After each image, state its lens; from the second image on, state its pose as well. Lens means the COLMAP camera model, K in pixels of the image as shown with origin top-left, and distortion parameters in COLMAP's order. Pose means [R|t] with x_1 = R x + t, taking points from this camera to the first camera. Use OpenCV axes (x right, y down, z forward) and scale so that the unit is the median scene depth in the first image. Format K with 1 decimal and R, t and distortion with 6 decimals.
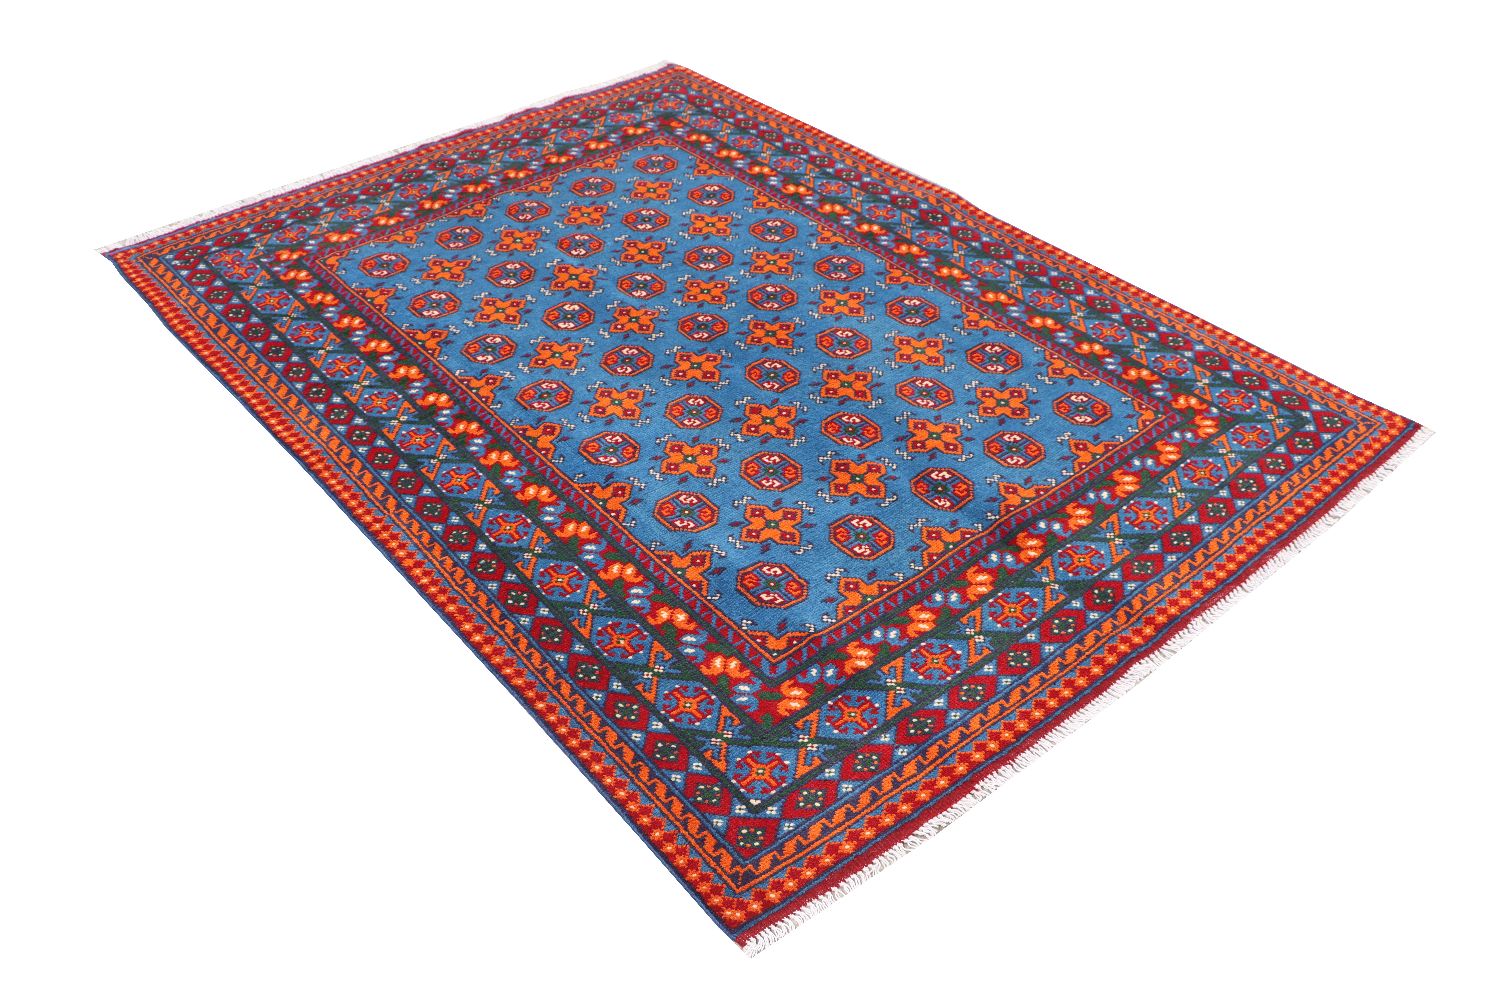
lens RADIAL K [[1250.9, 0, 750.0], [0, 1250.9, 500.0], [0, 0, 1]] dist [-0.088053, 0.012910]
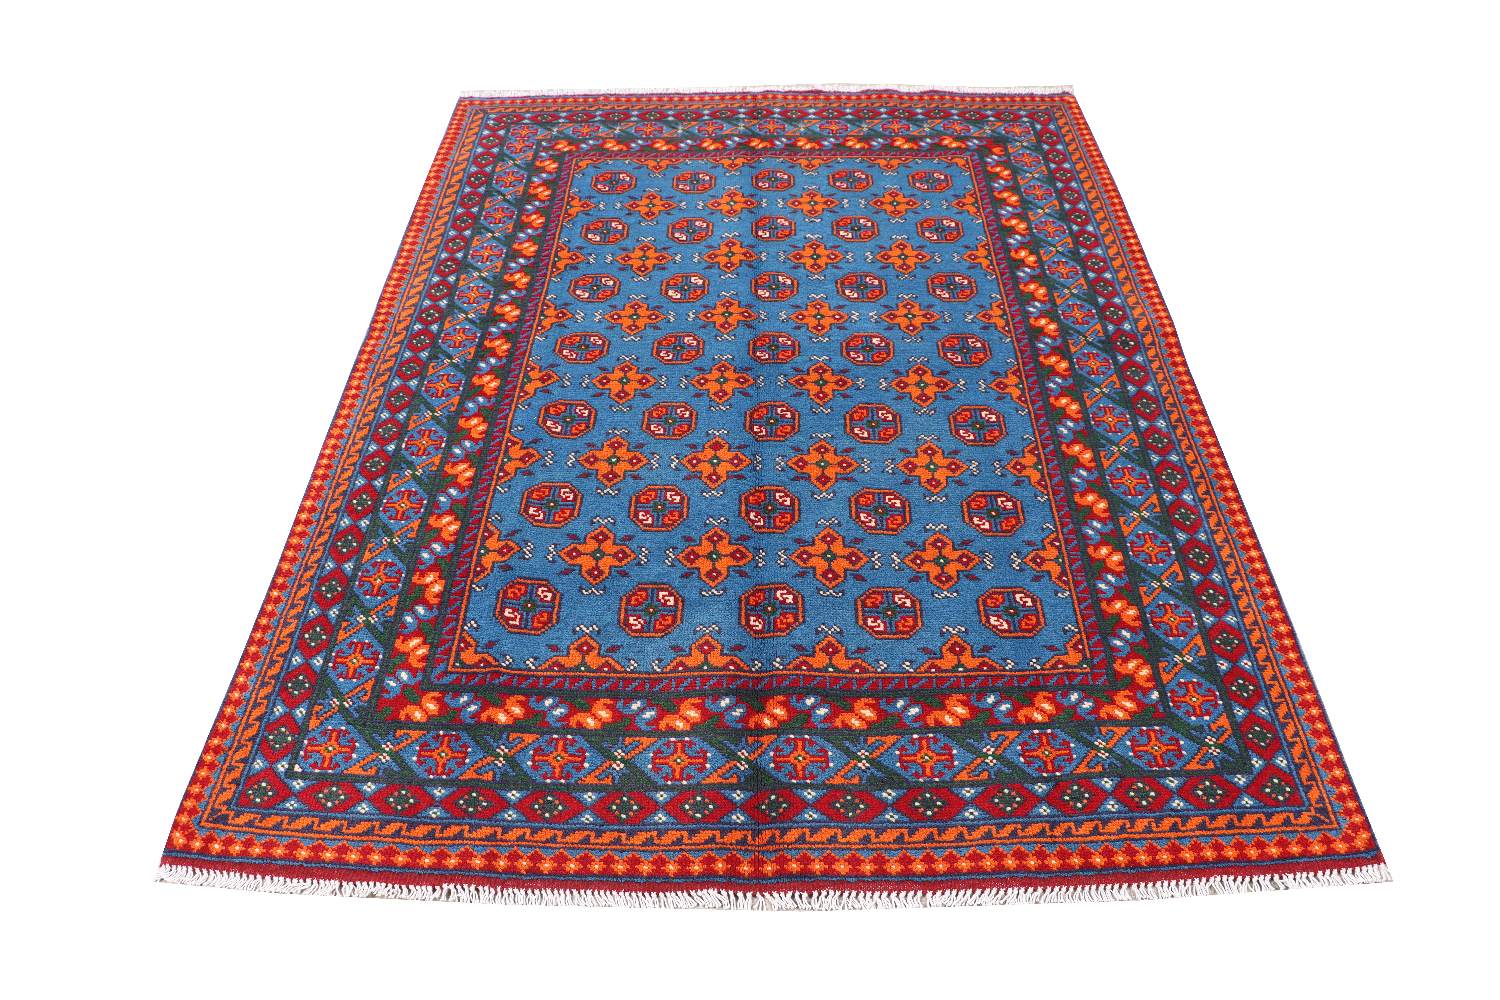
lens RADIAL K [[1106.6, 0, 750.0], [0, 1106.6, 500.0], [0, 0, 1]] dist [-0.138622, 0.083674]
pose [[0.775661, 0.458602, -0.433629, 0.447825], [-0.416760, 0.888121, 0.193783, -0.227162], [0.473984, 0.030409, 0.880008, 0.267972]]
